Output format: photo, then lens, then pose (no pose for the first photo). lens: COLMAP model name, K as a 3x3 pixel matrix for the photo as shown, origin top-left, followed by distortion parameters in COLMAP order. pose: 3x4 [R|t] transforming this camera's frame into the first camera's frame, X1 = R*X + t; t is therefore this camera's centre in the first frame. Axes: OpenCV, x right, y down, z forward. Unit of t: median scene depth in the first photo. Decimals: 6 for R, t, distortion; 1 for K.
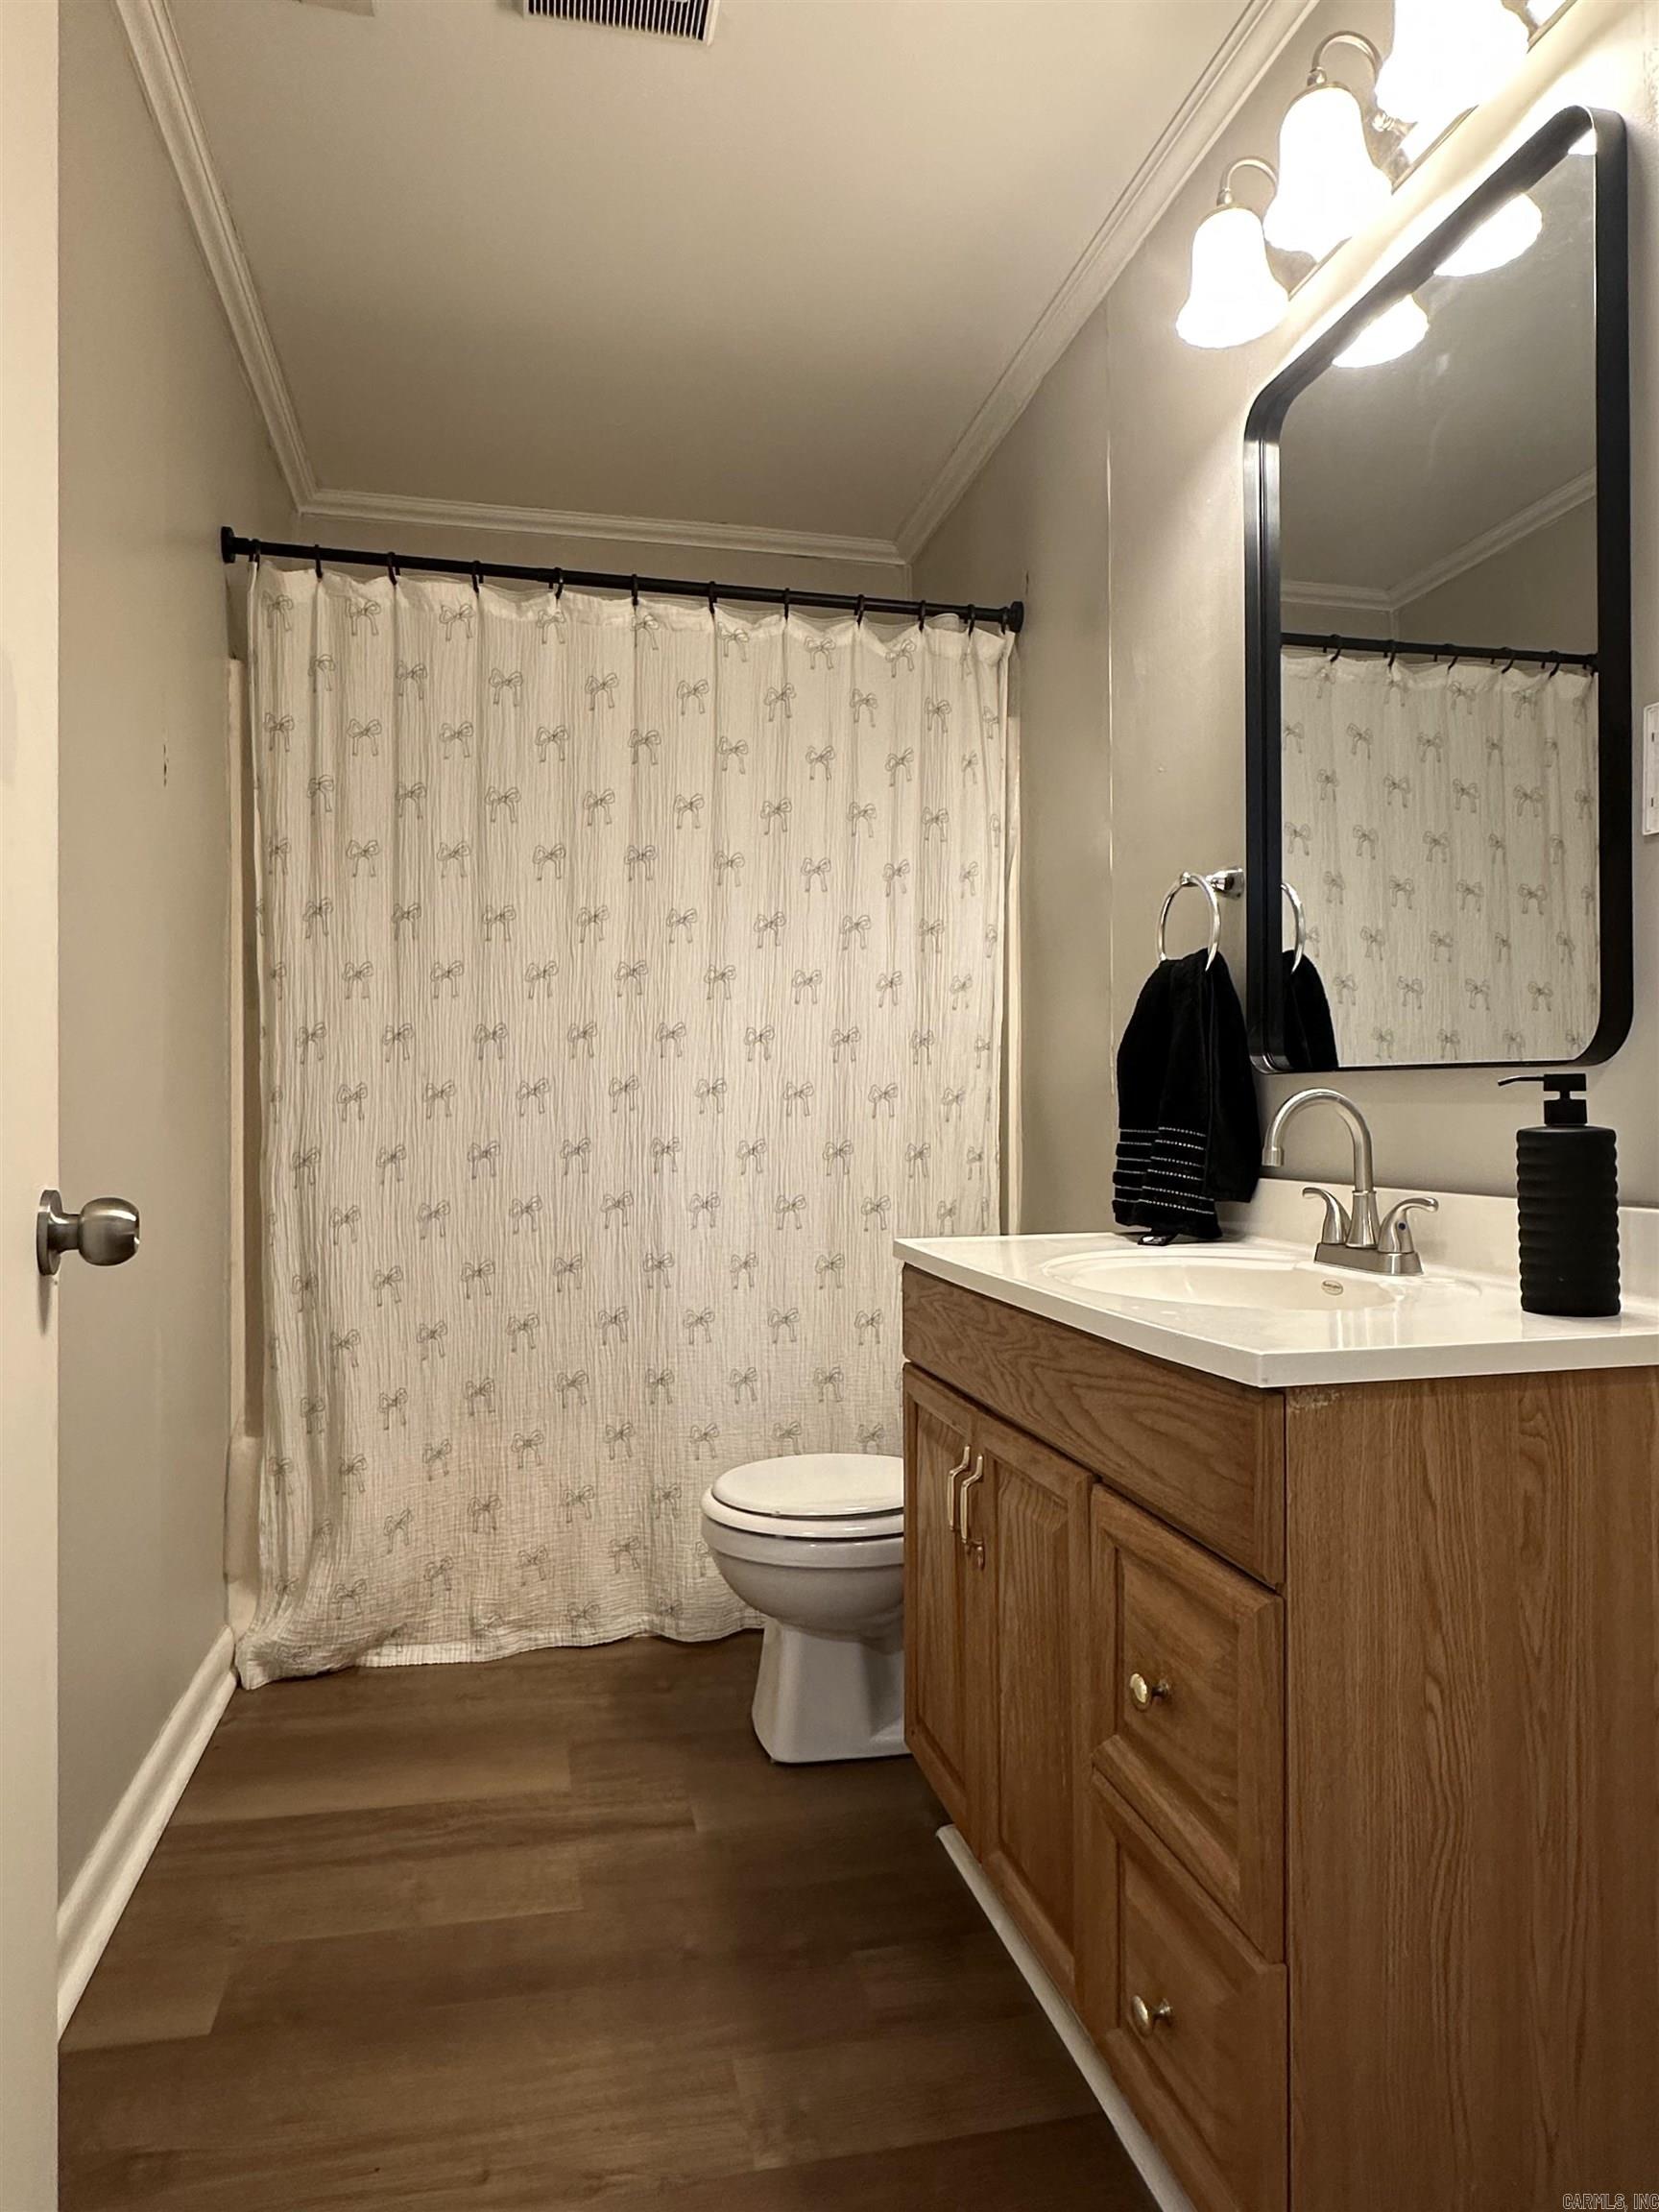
lens RADIAL K [[1335.1, 0, 828.1], [0, 1335.1, 1098.7], [0, 0, 1]] dist [-0.008158, 0.003407]
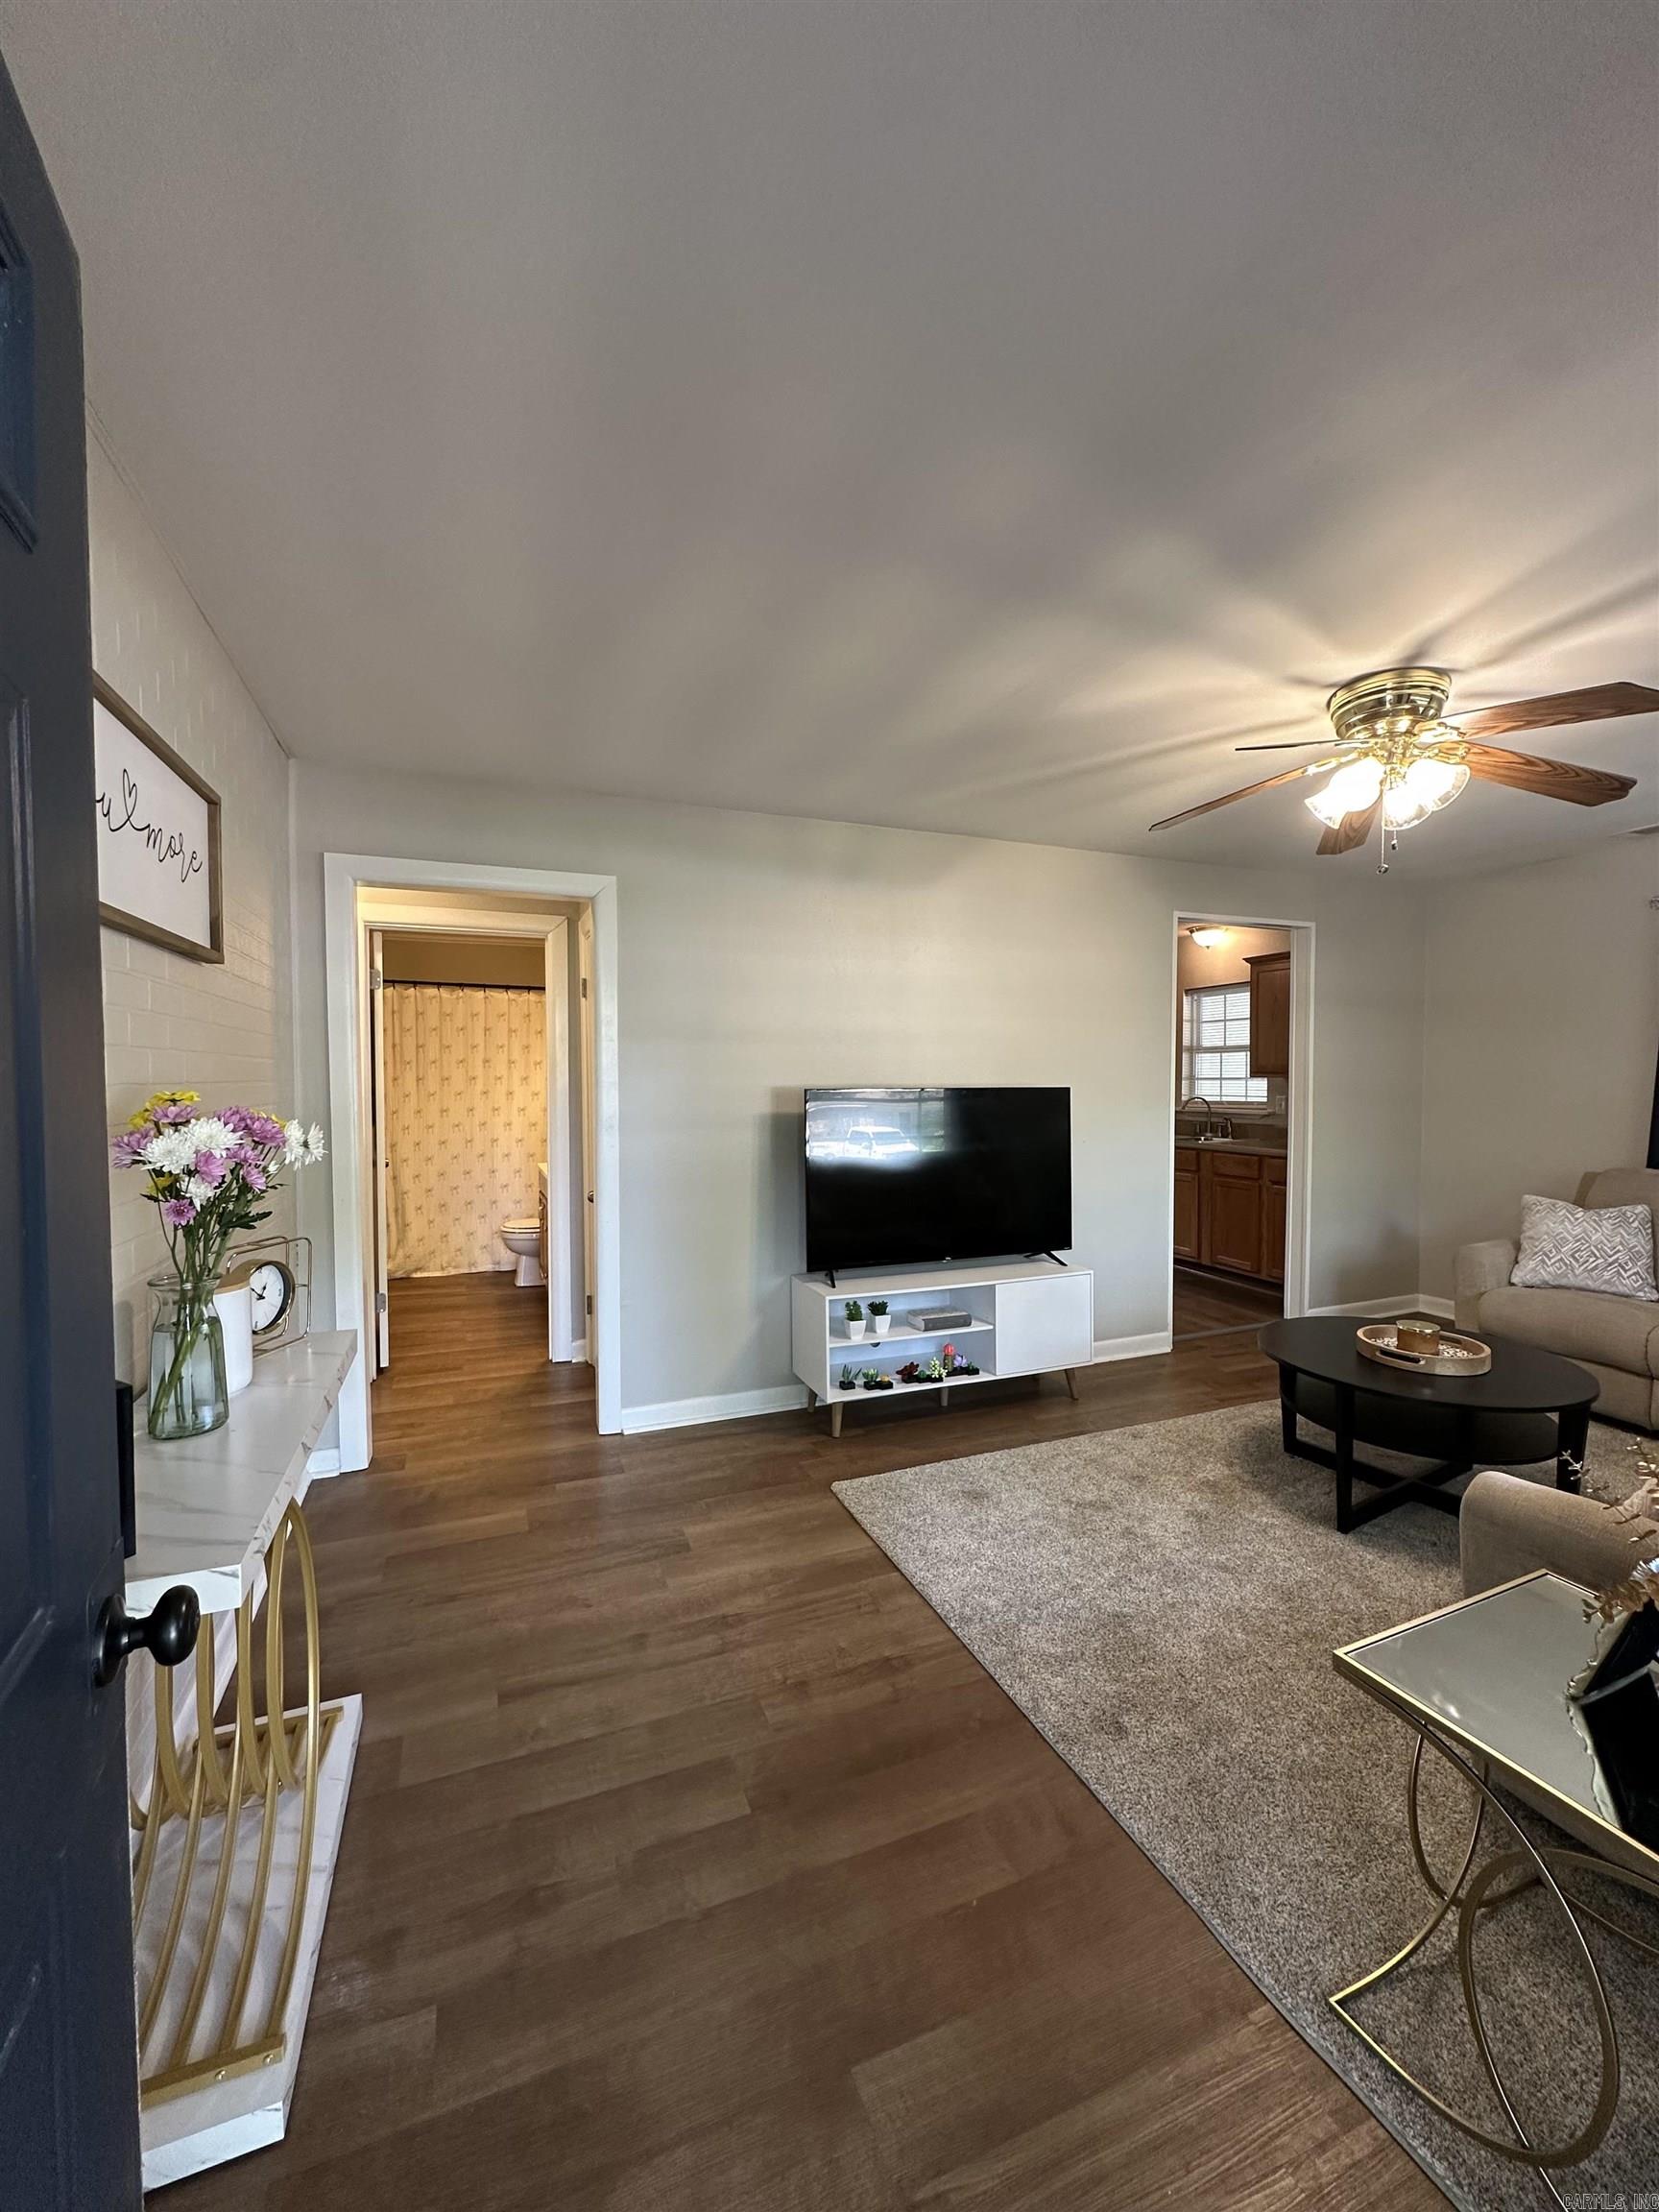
lens RADIAL K [[884.9, 0, 829.5], [0, 884.9, 1105.1], [0, 0, 1]] dist [-0.002639, 0.000785]
pose [[0.989091, -0.002328, 0.147290, 0.458592], [-0.004285, 0.998997, 0.044566, -0.183174], [-0.147246, -0.044711, 0.988089, -1.643040]]
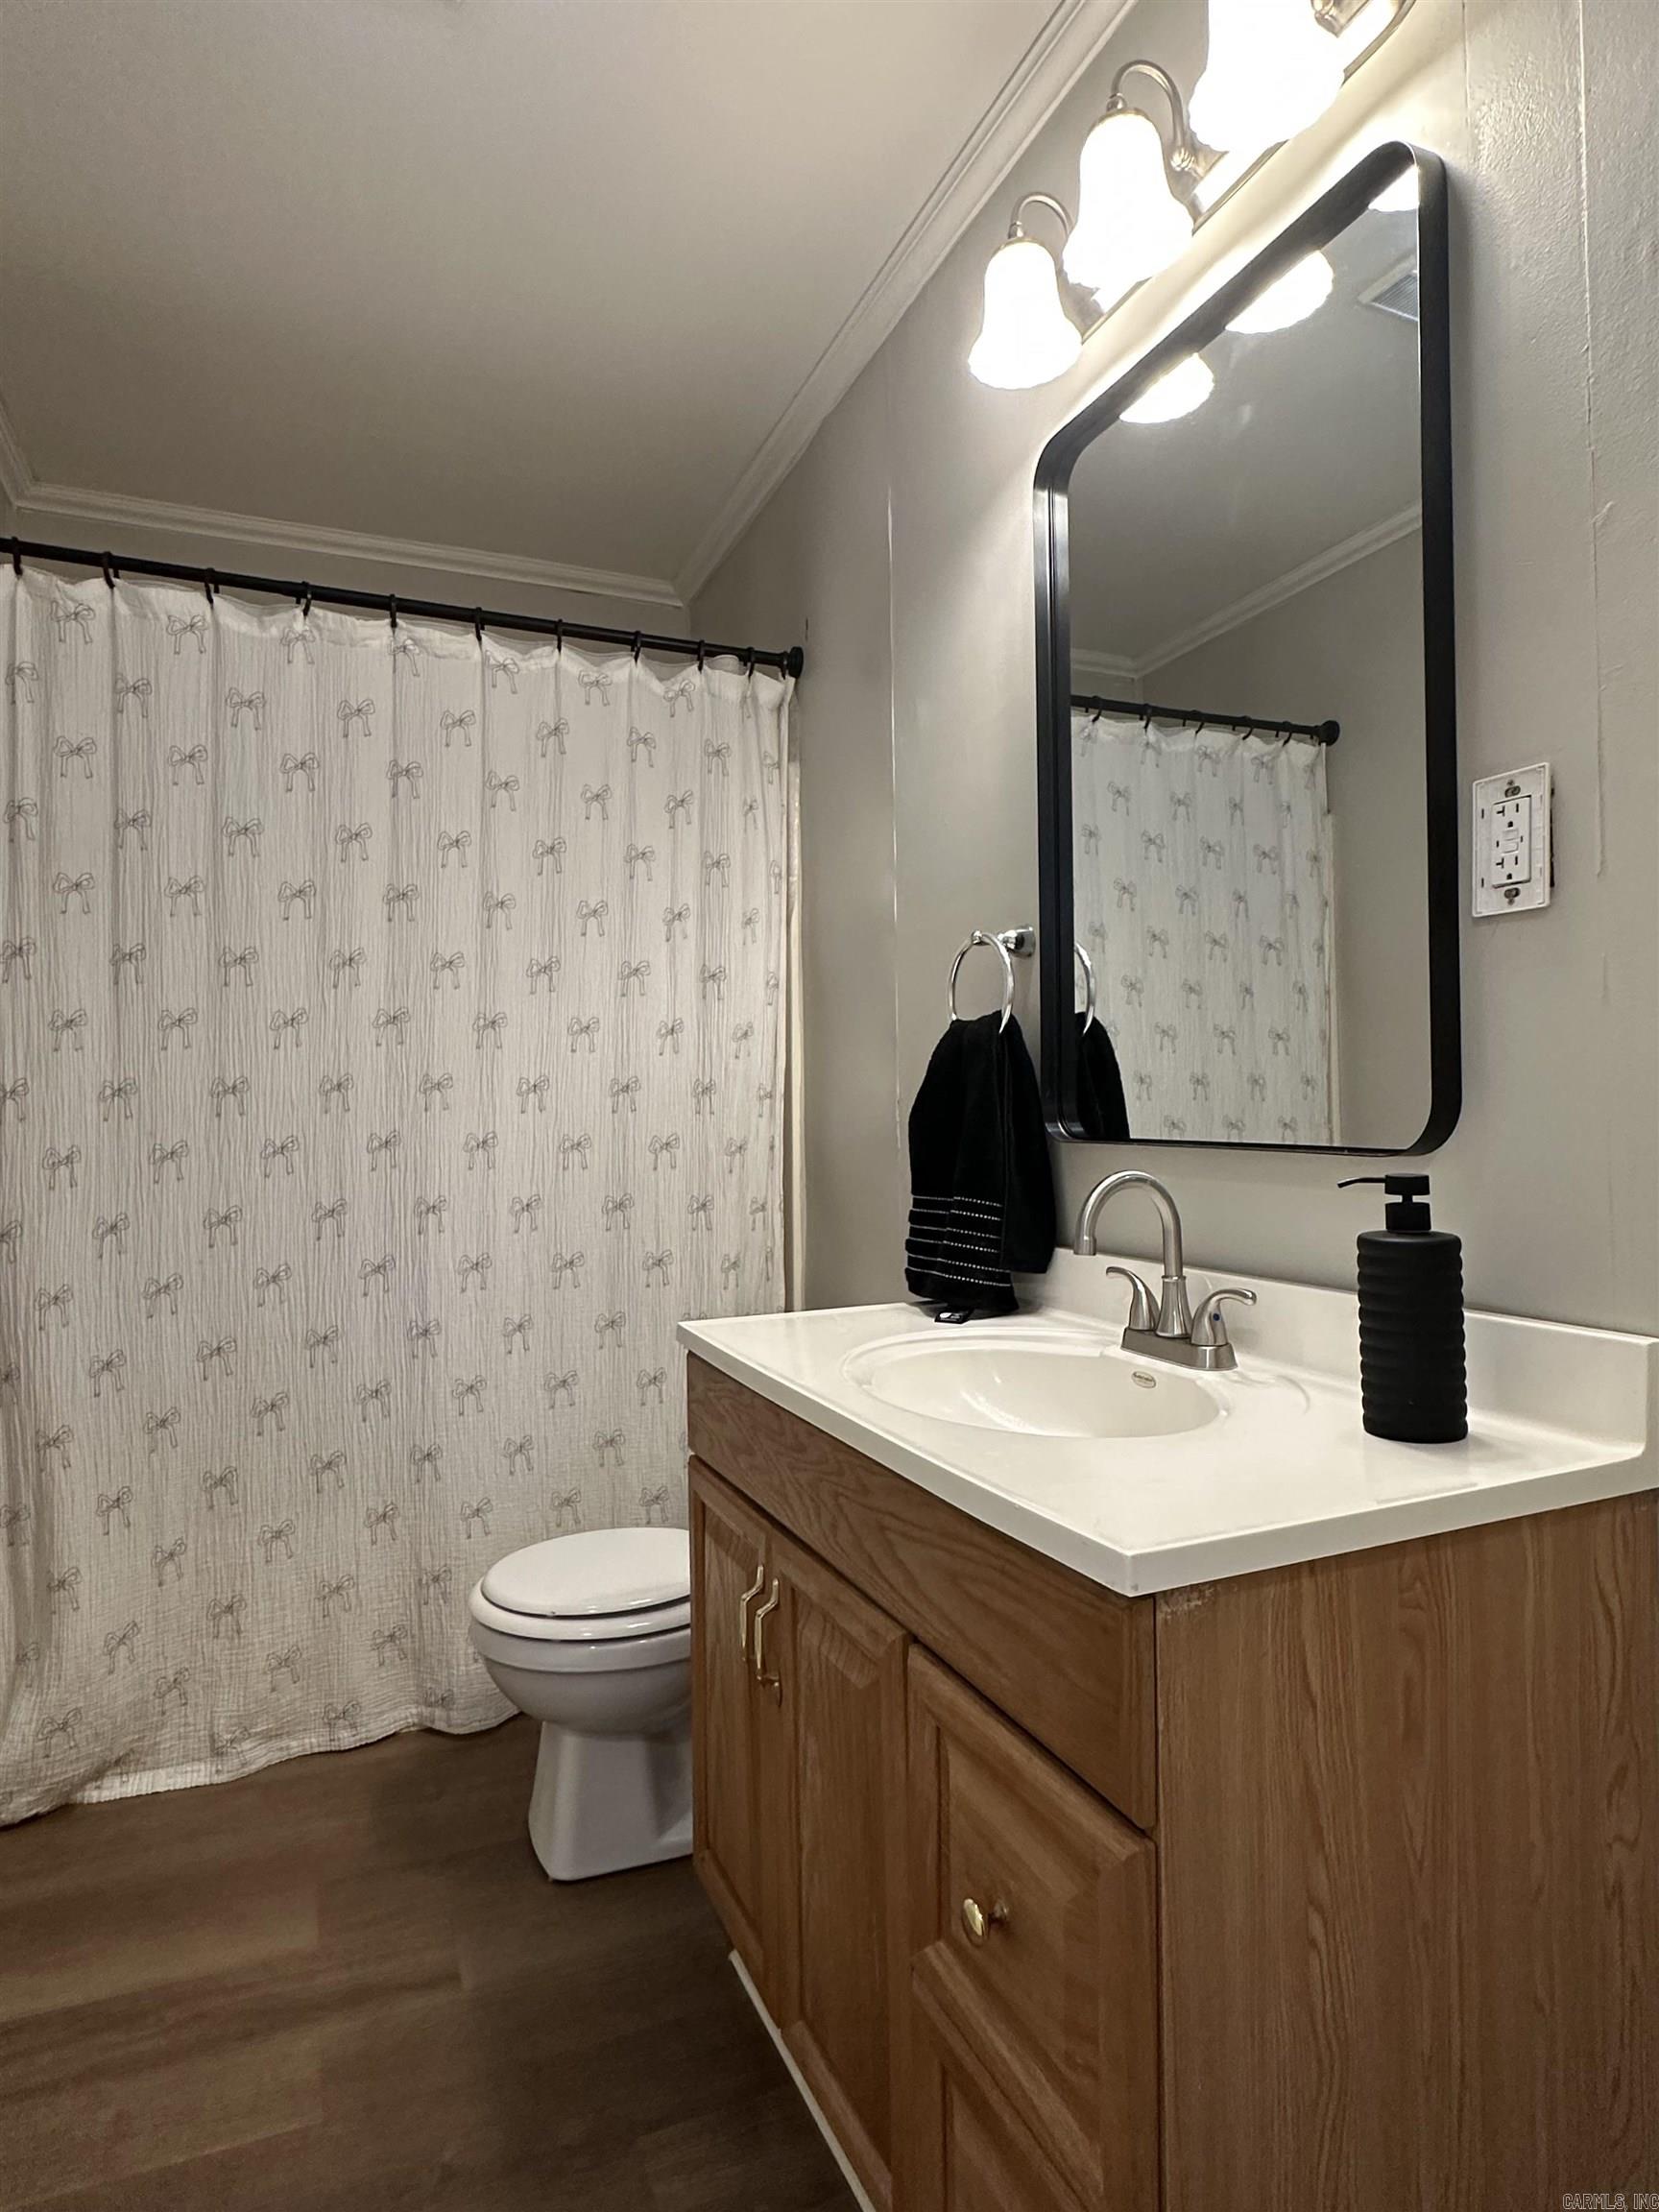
lens RADIAL K [[1199.5, 0, 822.0], [0, 1199.5, 1097.6], [0, 0, 1]] dist [-0.010027, 0.005015]
pose [[0.985392, -0.007606, 0.170130, 0.006369], [0.008061, 0.999966, -0.001984, -0.038221], [-0.170109, 0.003327, 0.985420, 0.129639]]
